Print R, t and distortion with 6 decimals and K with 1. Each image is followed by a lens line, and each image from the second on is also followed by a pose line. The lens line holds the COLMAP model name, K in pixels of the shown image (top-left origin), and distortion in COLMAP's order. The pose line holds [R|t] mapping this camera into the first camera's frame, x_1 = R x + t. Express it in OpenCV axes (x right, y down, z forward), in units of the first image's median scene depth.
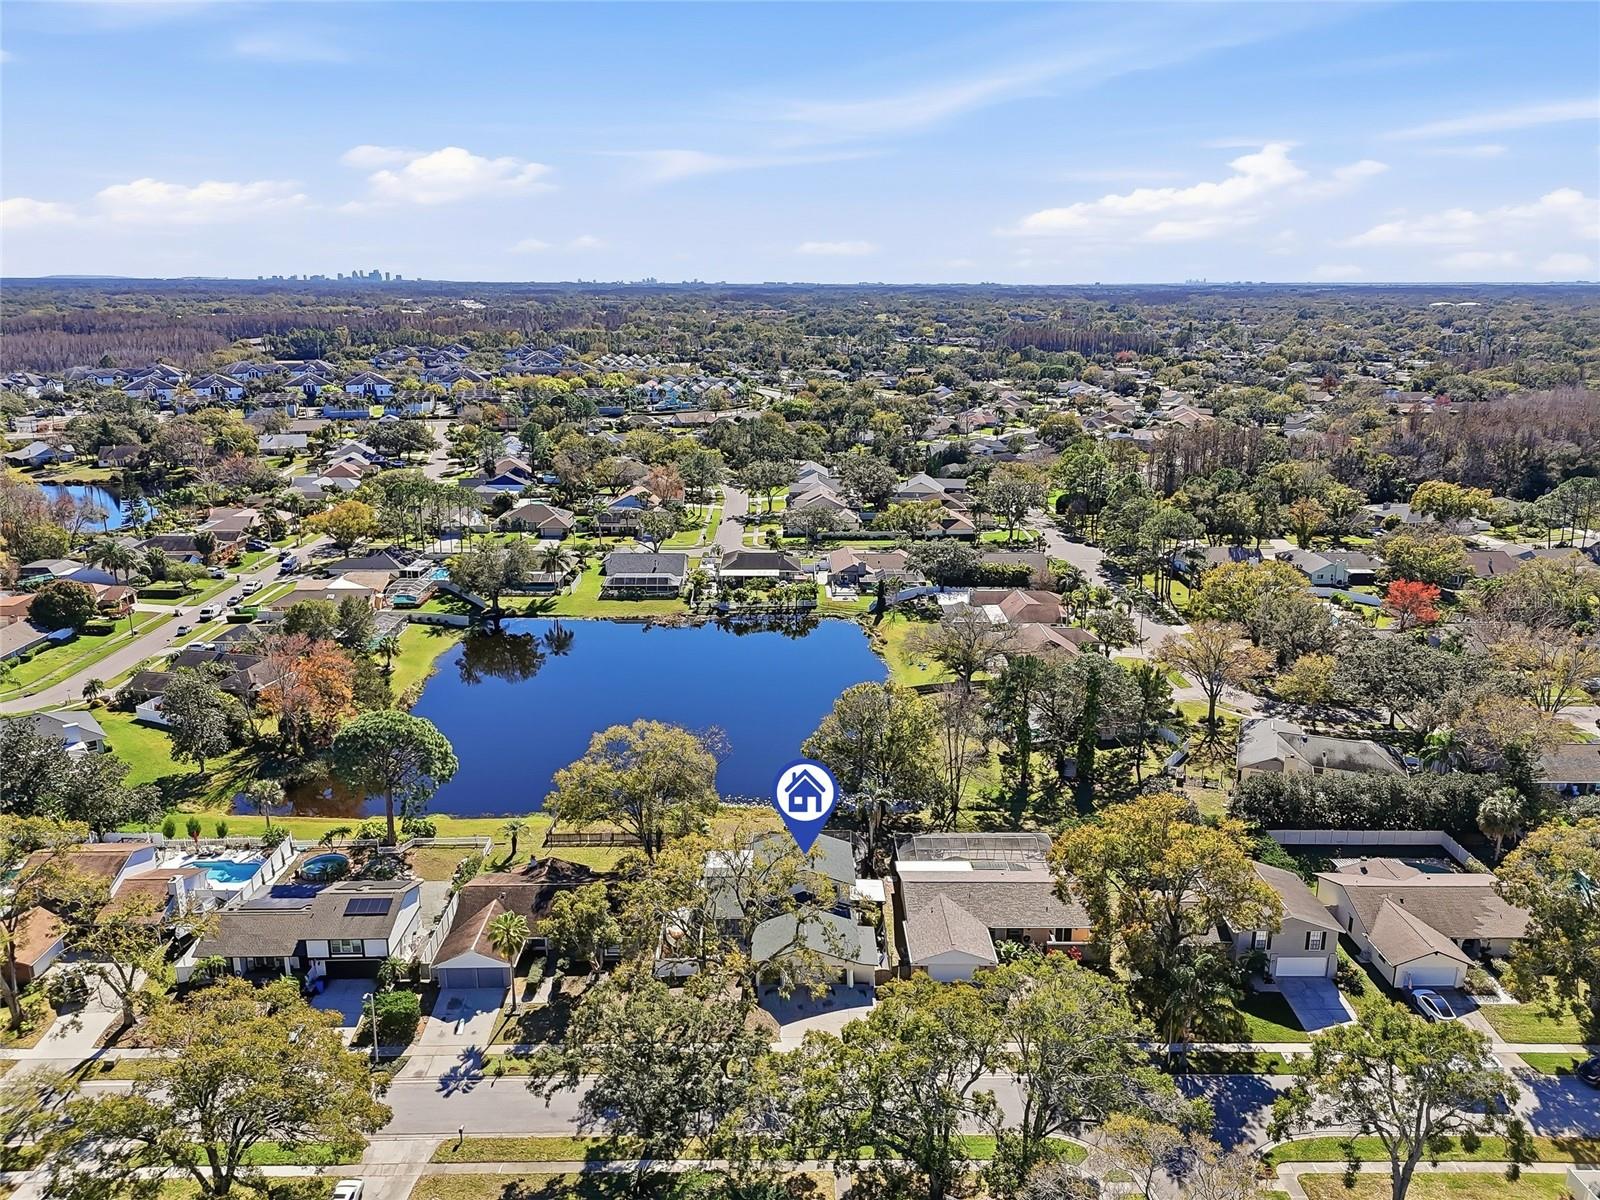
lens RADIAL K [[1166.8, 0, 803.5], [0, 1166.8, 596.9], [0, 0, 1]] dist [0.105616, -0.135422]
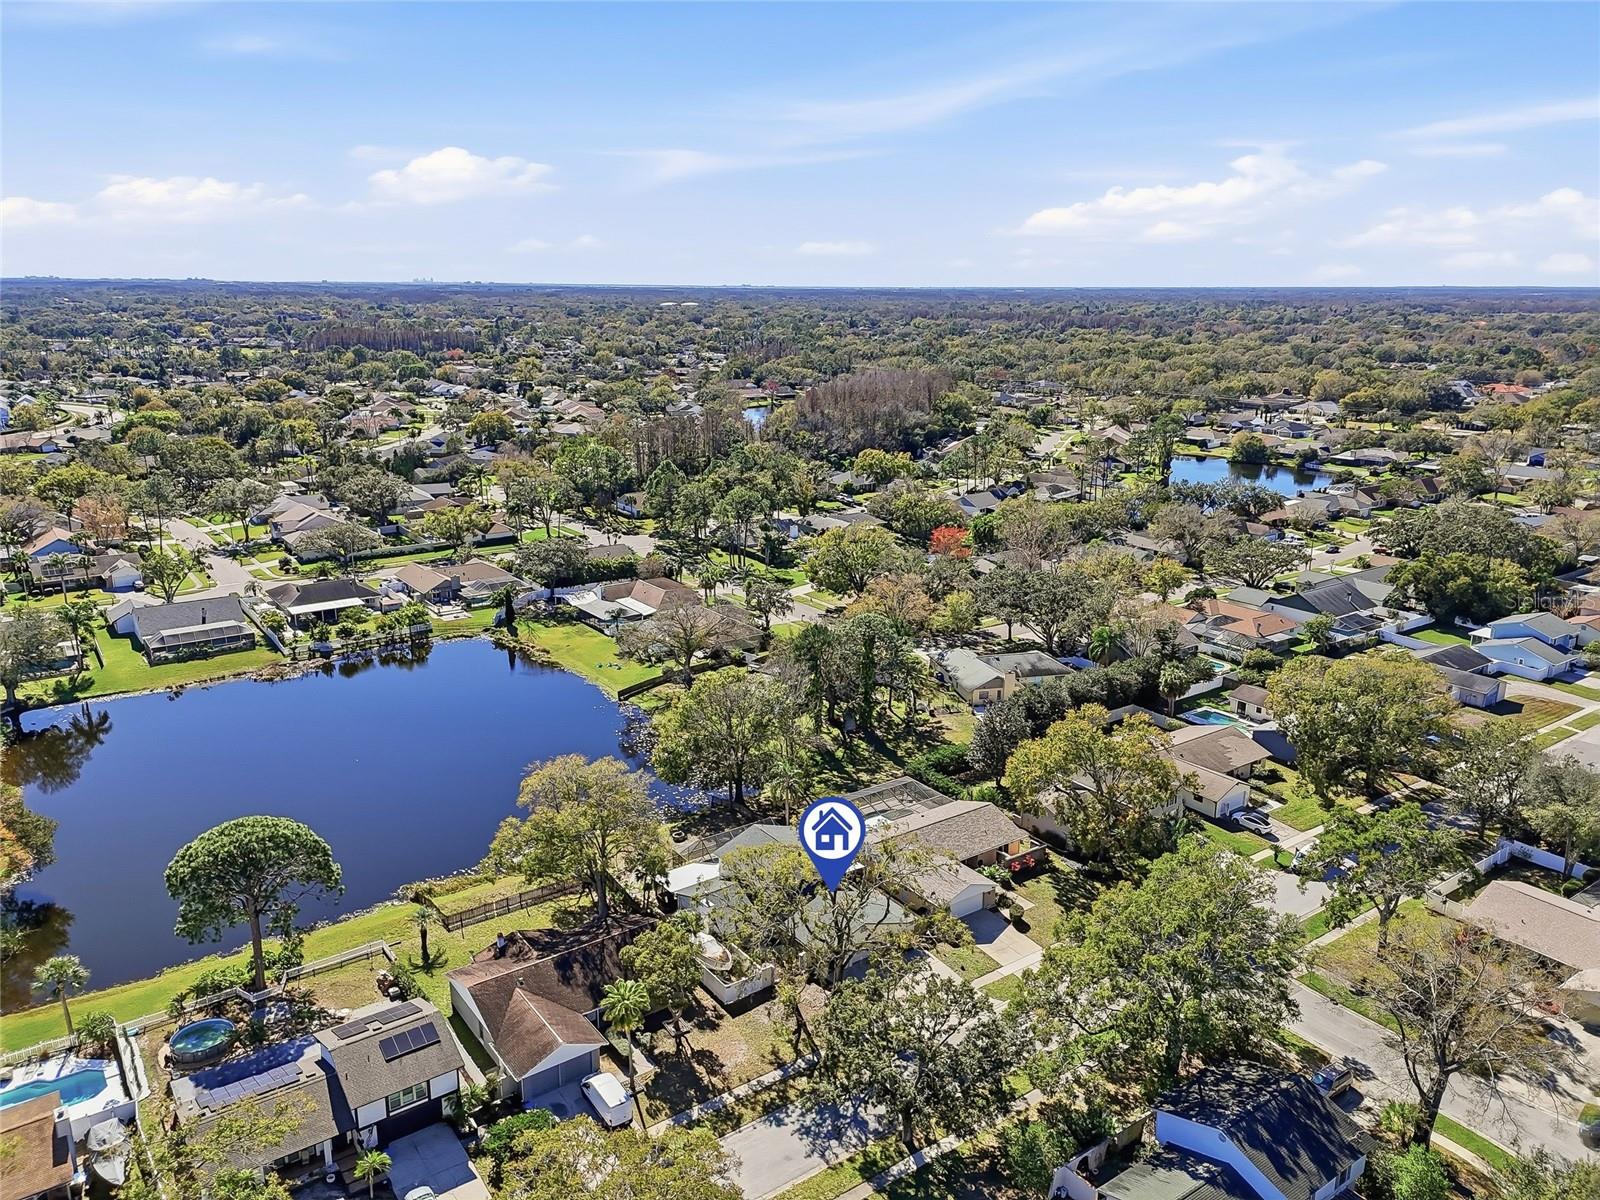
lens RADIAL K [[1166.8, 0, 803.5], [0, 1166.8, 596.9], [0, 0, 1]] dist [0.105616, -0.135422]
pose [[0.818160, -0.145804, 0.556197, -0.263732], [0.145719, 0.988314, 0.044730, -0.016037], [-0.556219, 0.044452, 0.829846, 0.080584]]
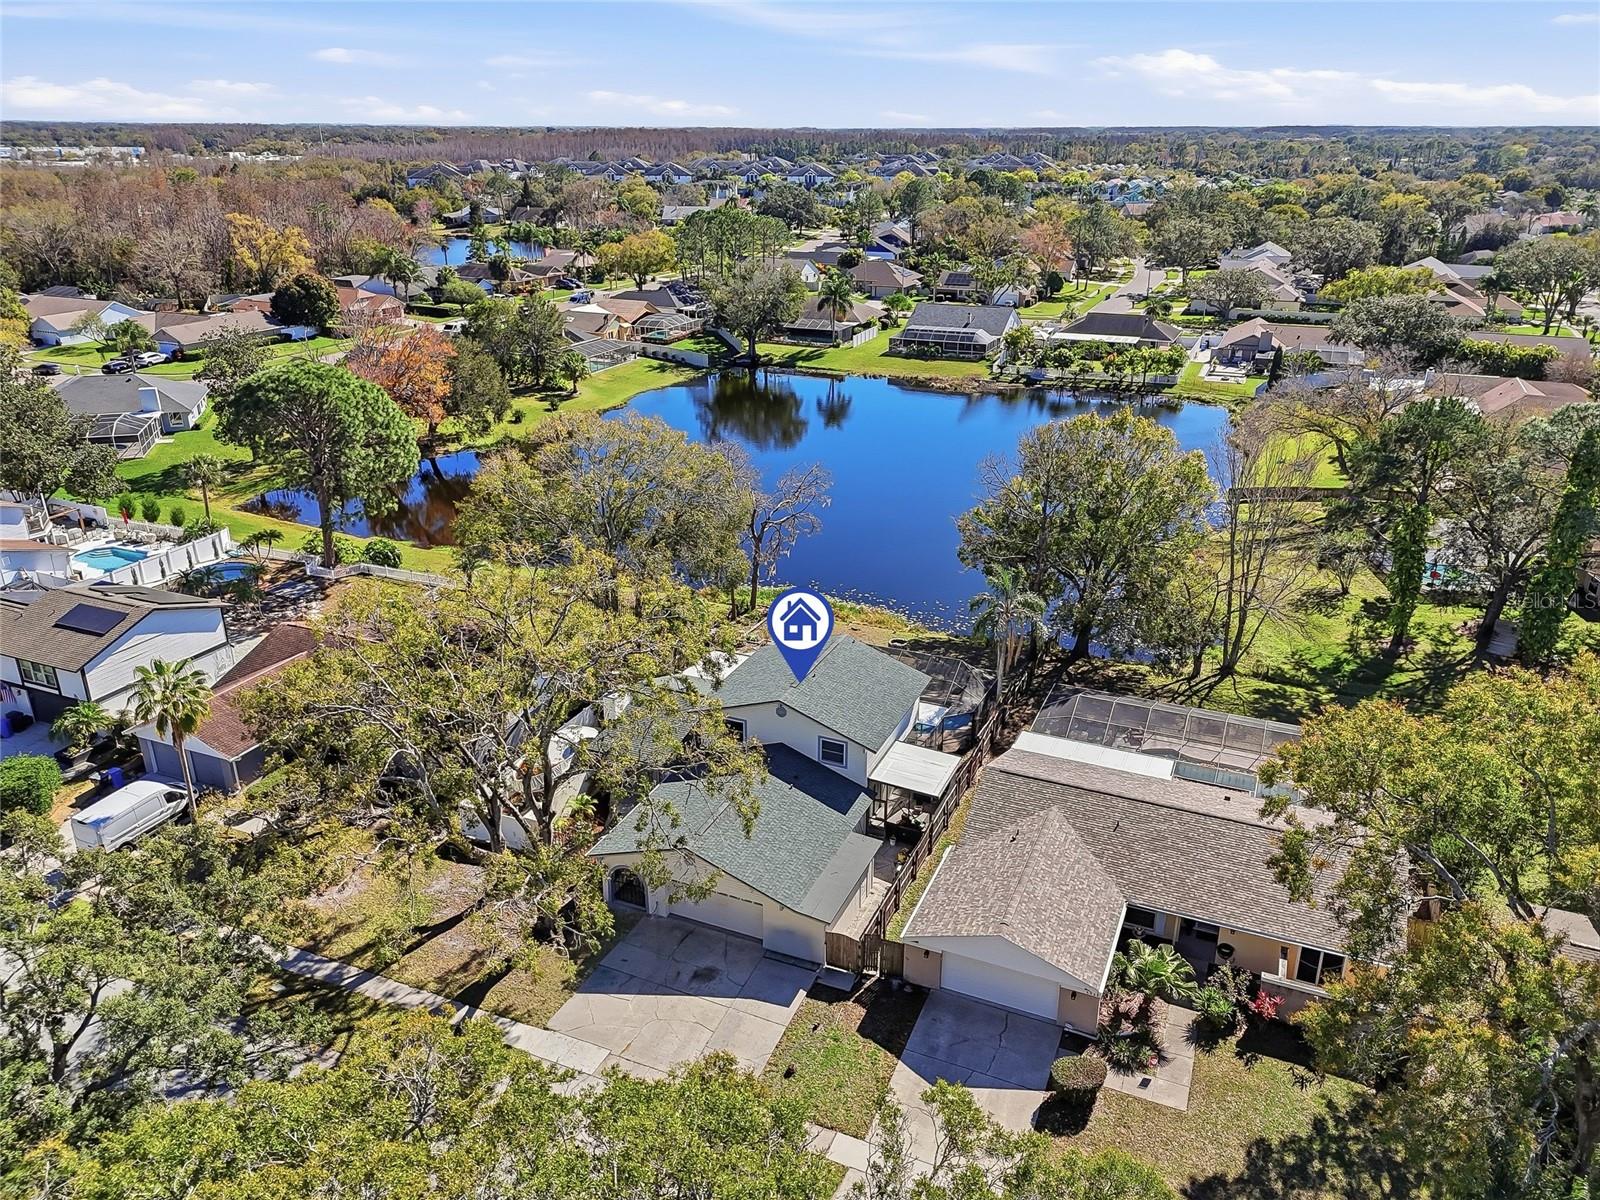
lens RADIAL K [[1166.8, 0, 803.5], [0, 1166.8, 596.9], [0, 0, 1]] dist [0.105616, -0.135422]
pose [[0.912109, 0.151466, -0.380940, 0.097164], [-0.106373, 0.984858, 0.136894, 0.060099], [0.395906, -0.084341, 0.914410, 0.278157]]
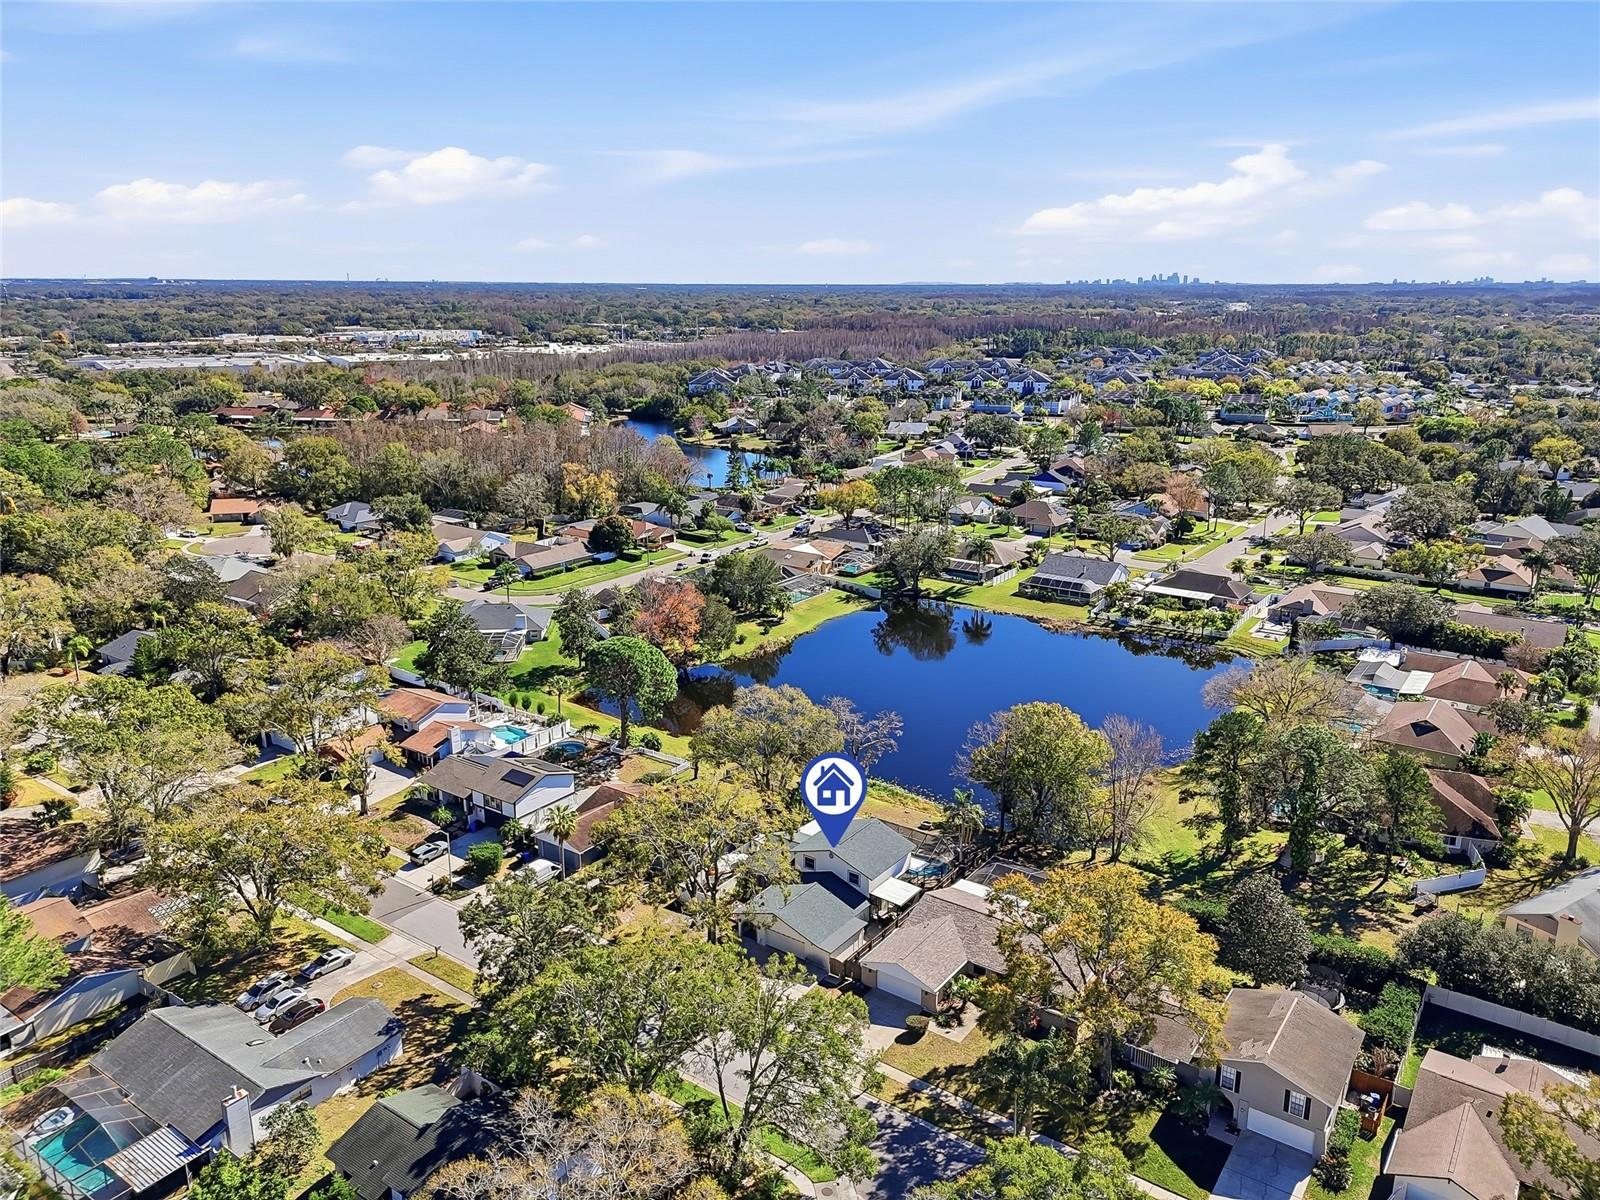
lens RADIAL K [[1166.8, 0, 803.5], [0, 1166.8, 596.9], [0, 0, 1]] dist [0.105616, -0.135422]
pose [[0.806230, 0.151993, -0.571745, 0.270533], [-0.153231, 0.987103, 0.046338, -0.016159], [0.571414, 0.050250, 0.819122, 0.065167]]
